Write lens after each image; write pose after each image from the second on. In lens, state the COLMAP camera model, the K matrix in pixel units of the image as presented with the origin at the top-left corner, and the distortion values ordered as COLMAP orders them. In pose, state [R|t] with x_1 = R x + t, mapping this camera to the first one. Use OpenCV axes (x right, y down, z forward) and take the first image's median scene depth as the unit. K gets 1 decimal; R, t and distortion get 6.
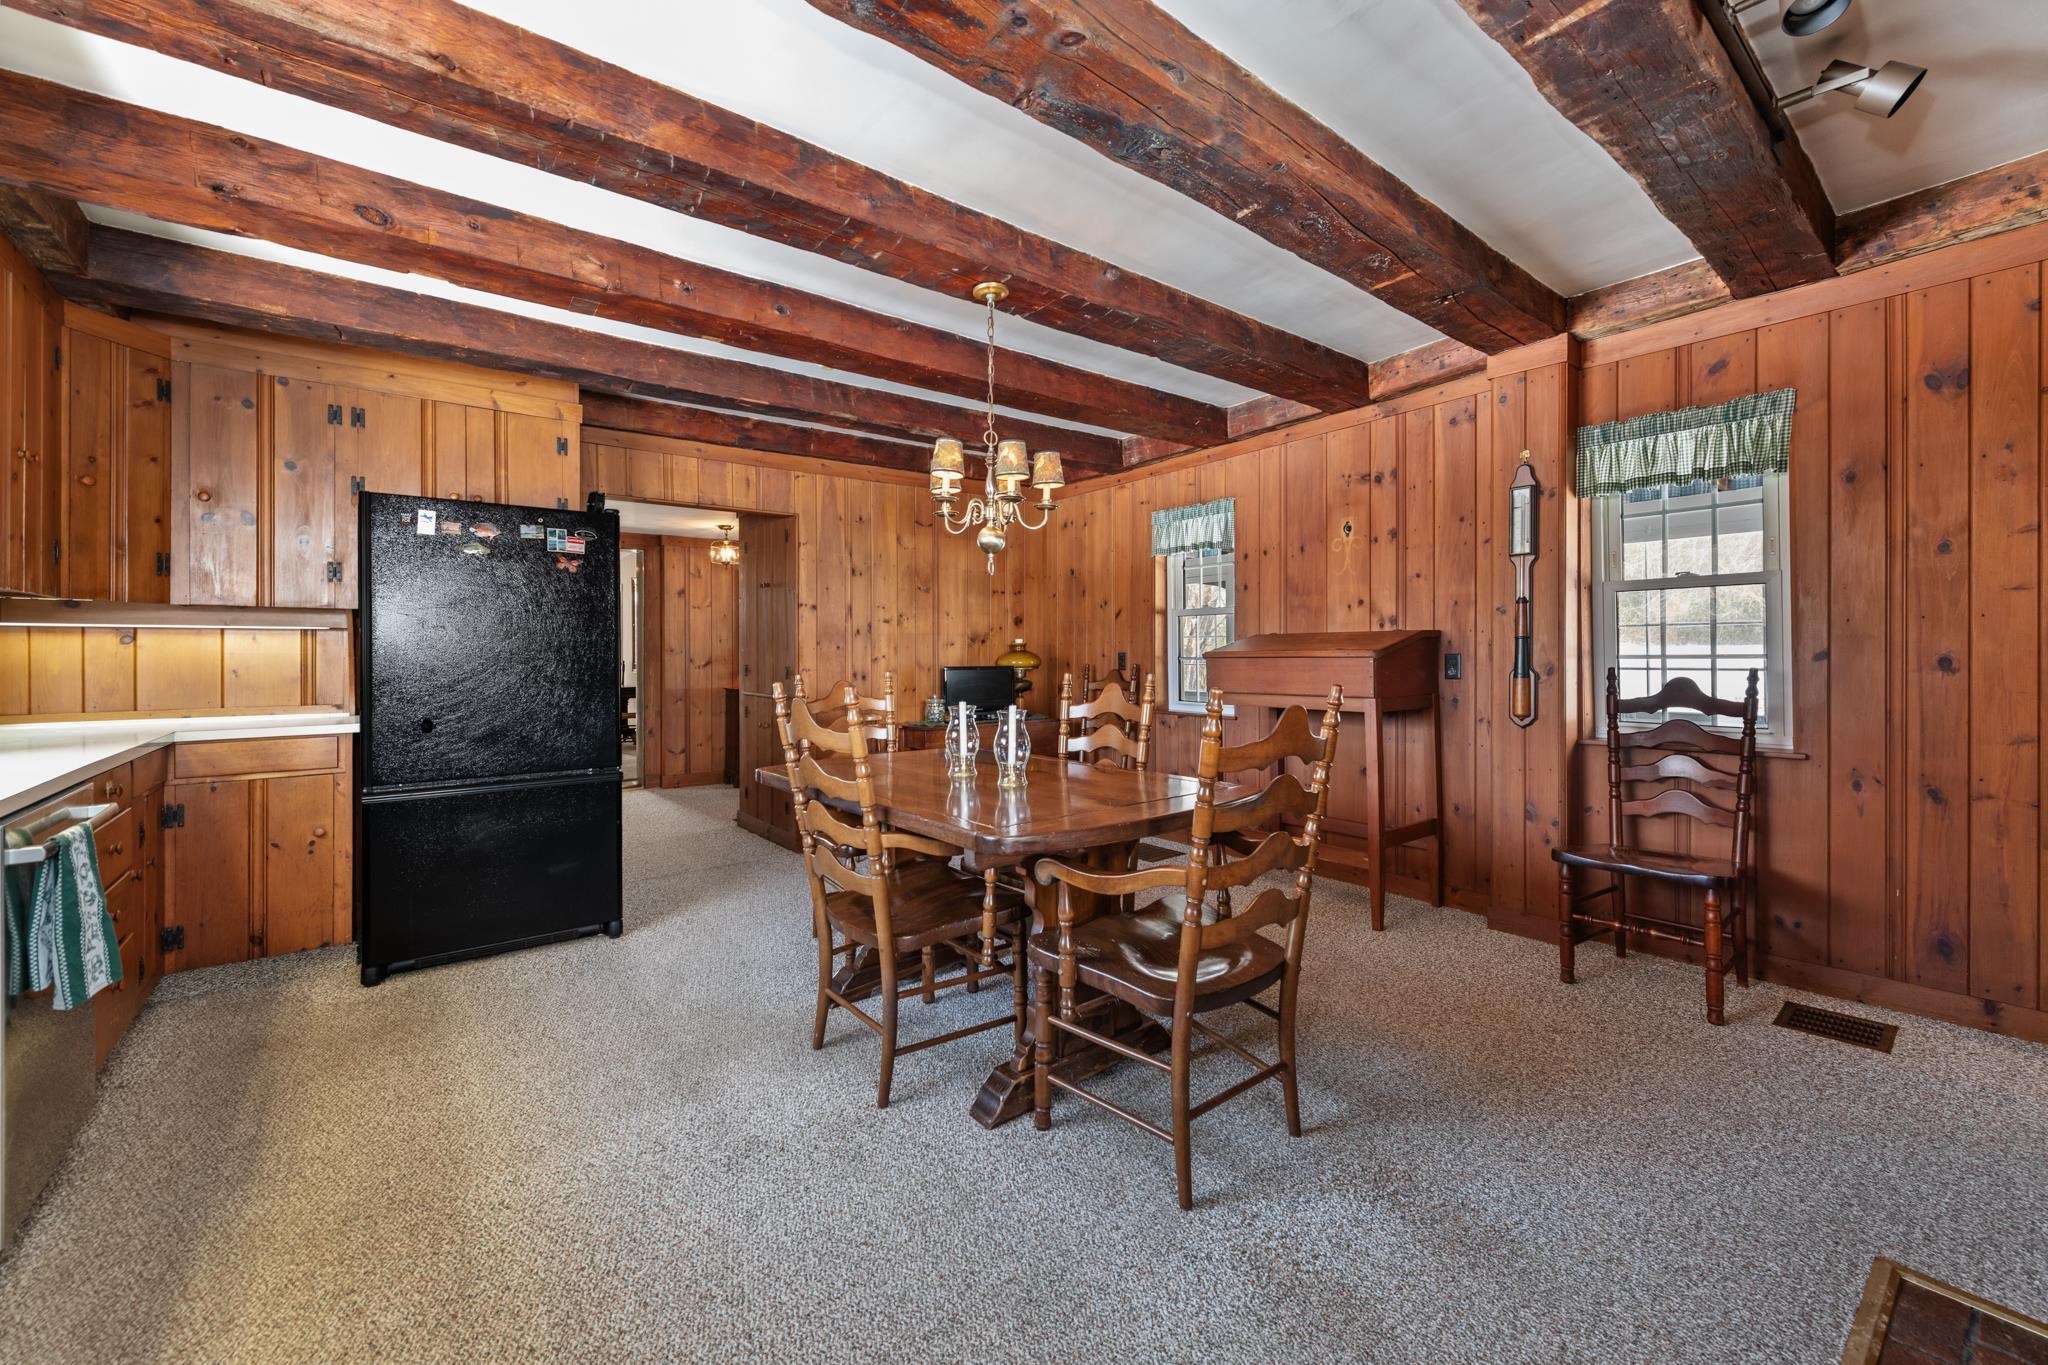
lens RADIAL K [[793.6, 0, 1016.1], [0, 793.6, 646.1], [0, 0, 1]] dist [0.000884, 0.000054]
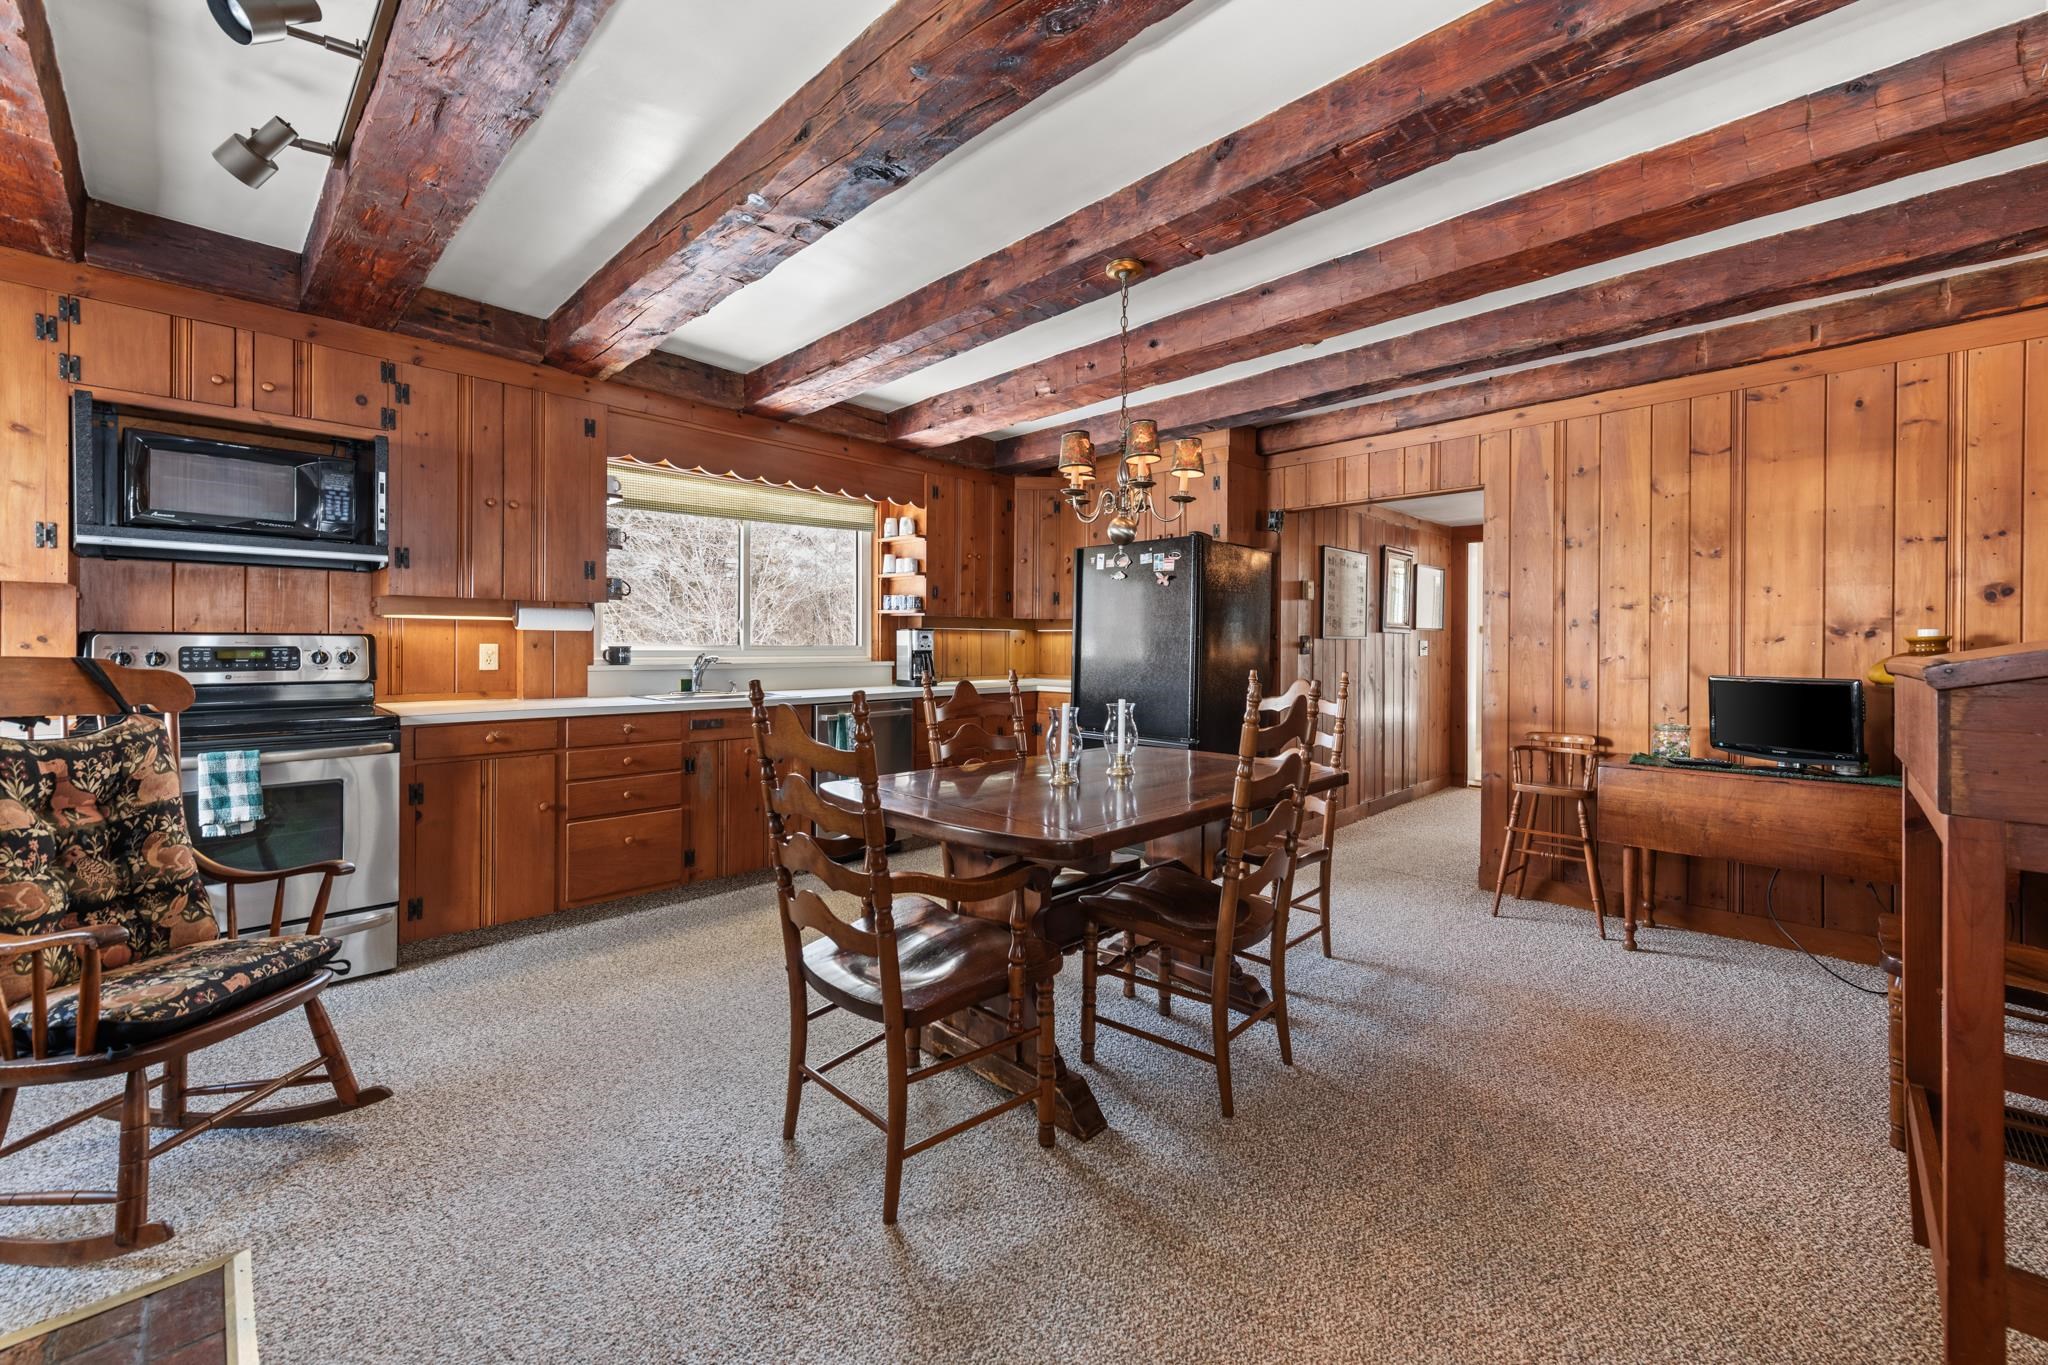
lens RADIAL K [[793.6, 0, 1016.1], [0, 793.6, 646.1], [0, 0, 1]] dist [0.000884, 0.000054]
pose [[0.113670, 0.000580, -0.993518, 0.472725], [-0.006623, 0.999978, -0.000174, 0.006631], [0.993496, 0.006600, 0.113671, 0.399637]]
